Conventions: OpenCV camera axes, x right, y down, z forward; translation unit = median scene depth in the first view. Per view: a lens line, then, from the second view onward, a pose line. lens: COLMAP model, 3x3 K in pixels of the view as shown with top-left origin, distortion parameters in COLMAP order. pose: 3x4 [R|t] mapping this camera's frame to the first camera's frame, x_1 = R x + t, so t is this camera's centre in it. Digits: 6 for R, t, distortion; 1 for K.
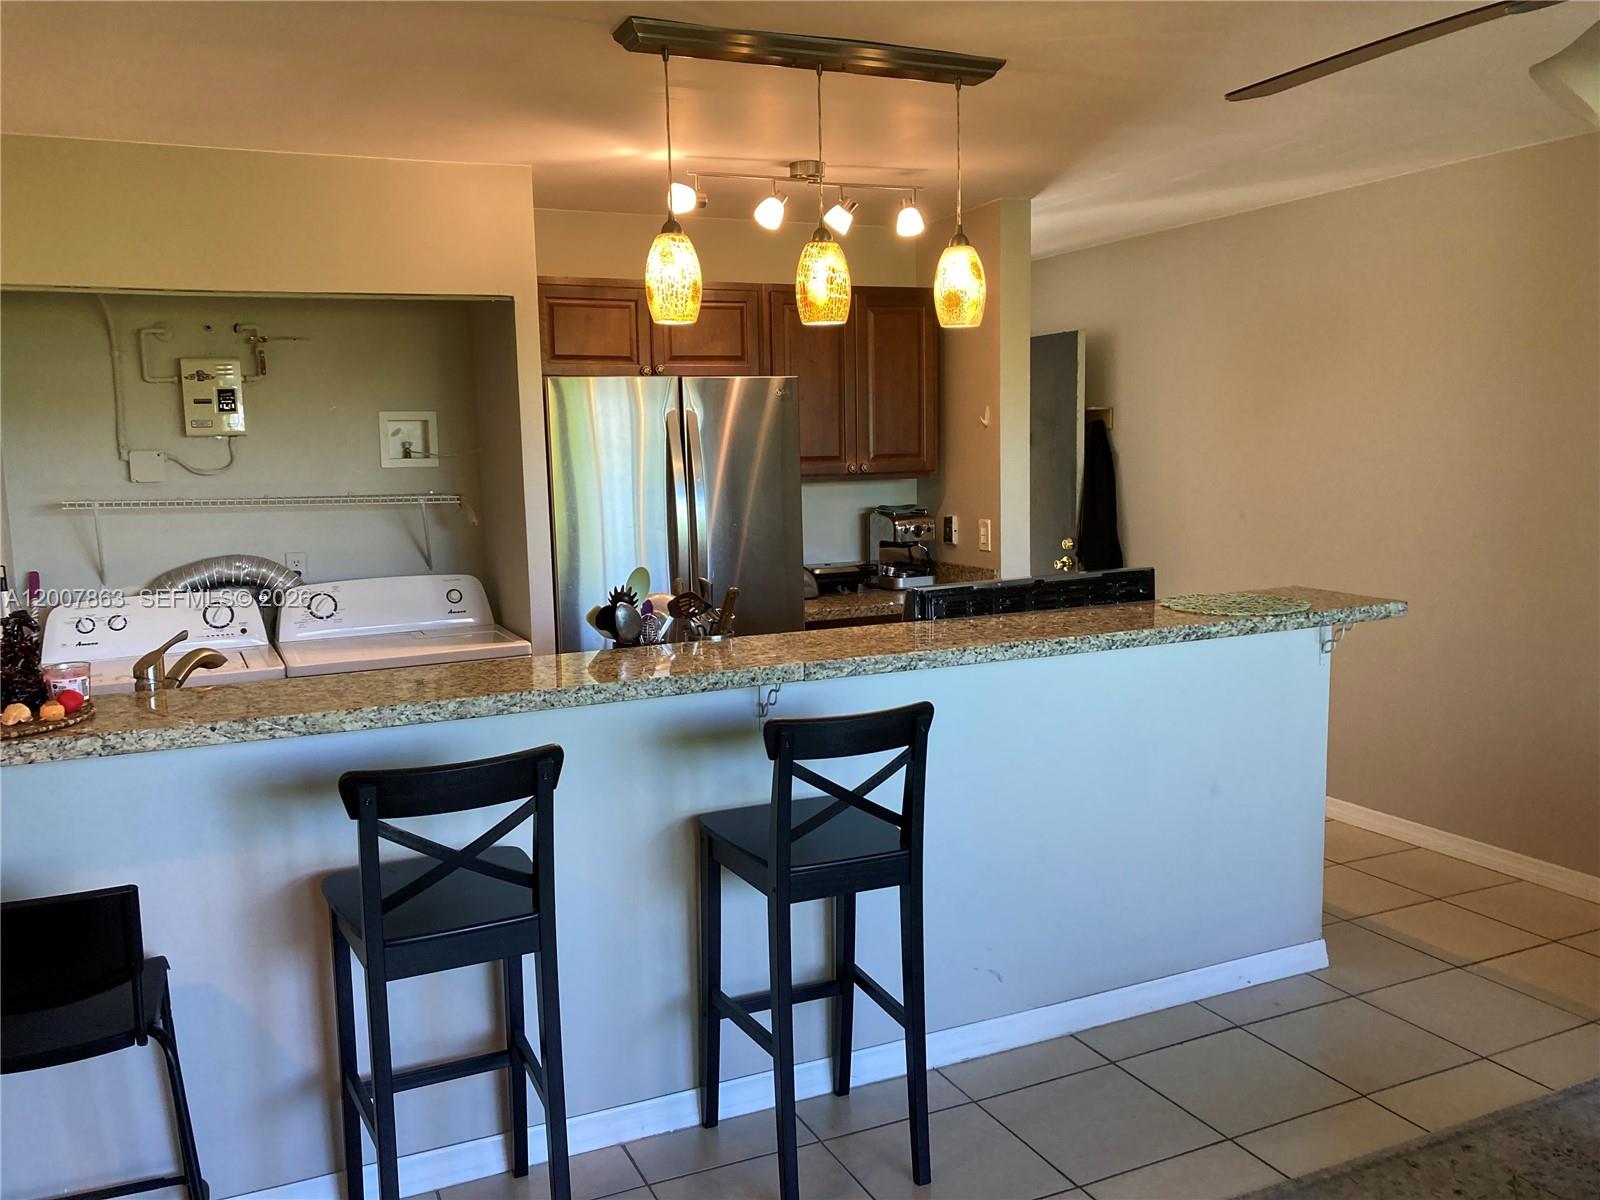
lens RADIAL K [[1310.4, 0, 790.0], [0, 1310.4, 596.4], [0, 0, 1]] dist [0.020462, -0.011615]
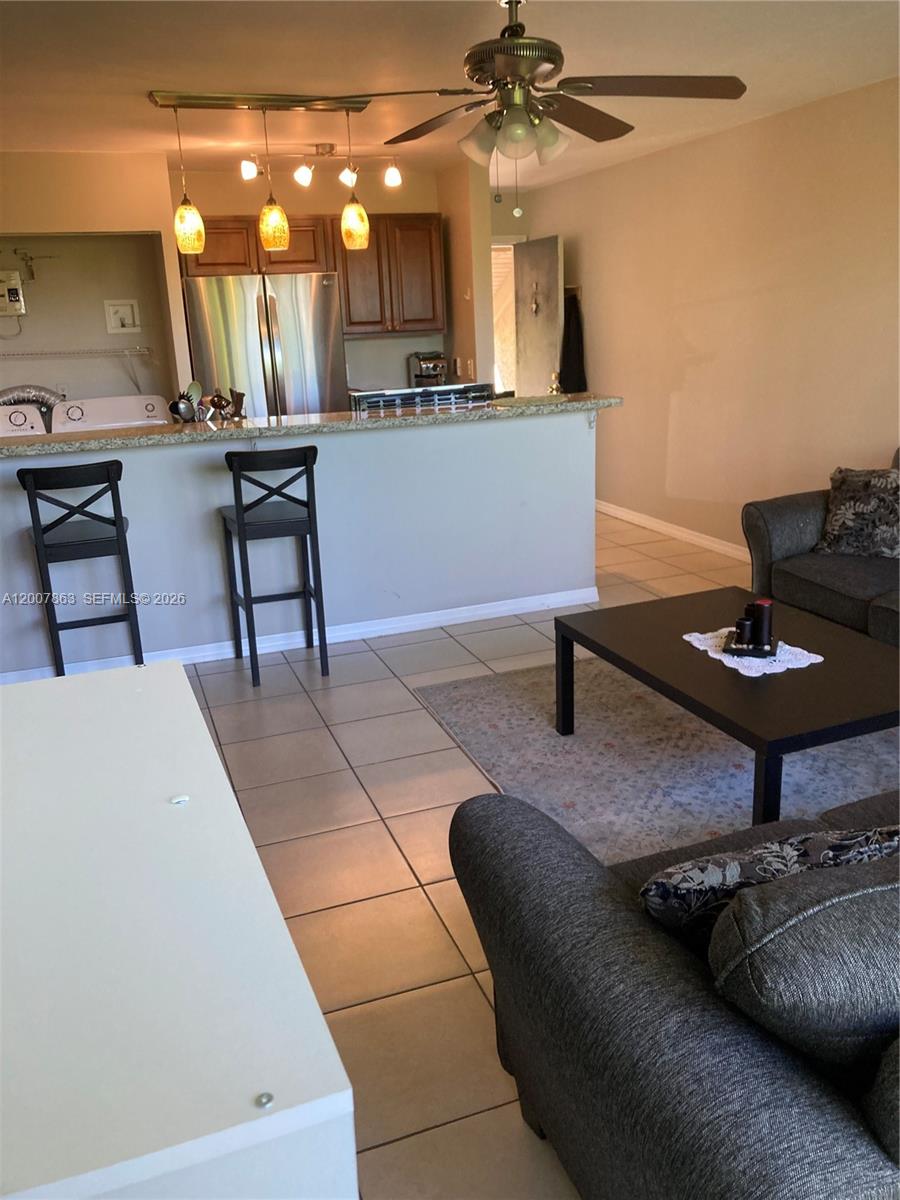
lens RADIAL K [[982.8, 0, 458.5], [0, 982.8, 596.1], [0, 0, 1]] dist [0.020462, -0.011615]
pose [[0.996804, 0.002864, -0.079840, 0.272547], [0.010186, 0.986646, 0.162562, 0.039765], [0.079239, -0.162856, 0.983463, -0.320008]]
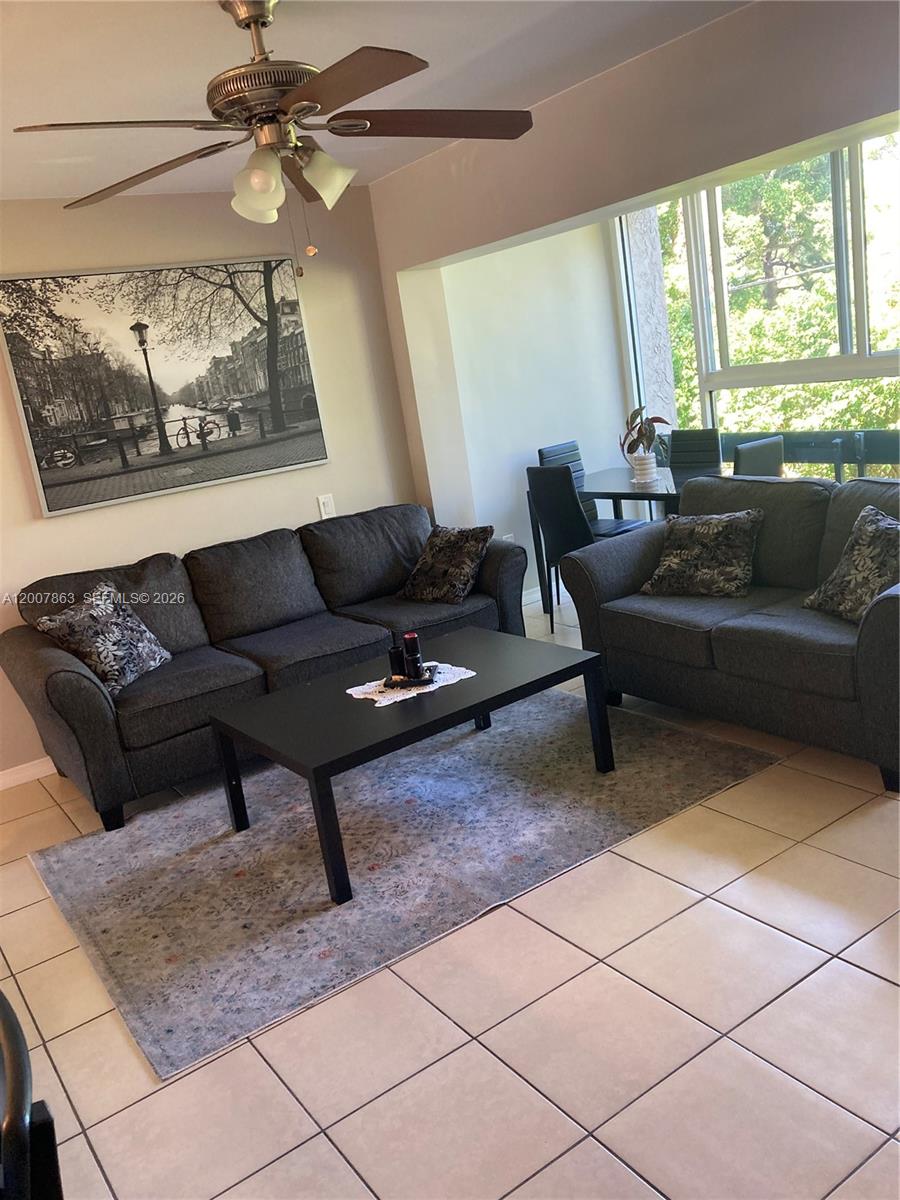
lens RADIAL K [[982.8, 0, 451.3], [0, 982.8, 602.8], [0, 0, 1]] dist [0.020462, -0.011615]
pose [[-0.169150, -0.186930, 0.967701, -1.128681], [0.271196, 0.935121, 0.228040, -0.138791], [-0.947545, 0.301010, -0.107481, 1.385645]]
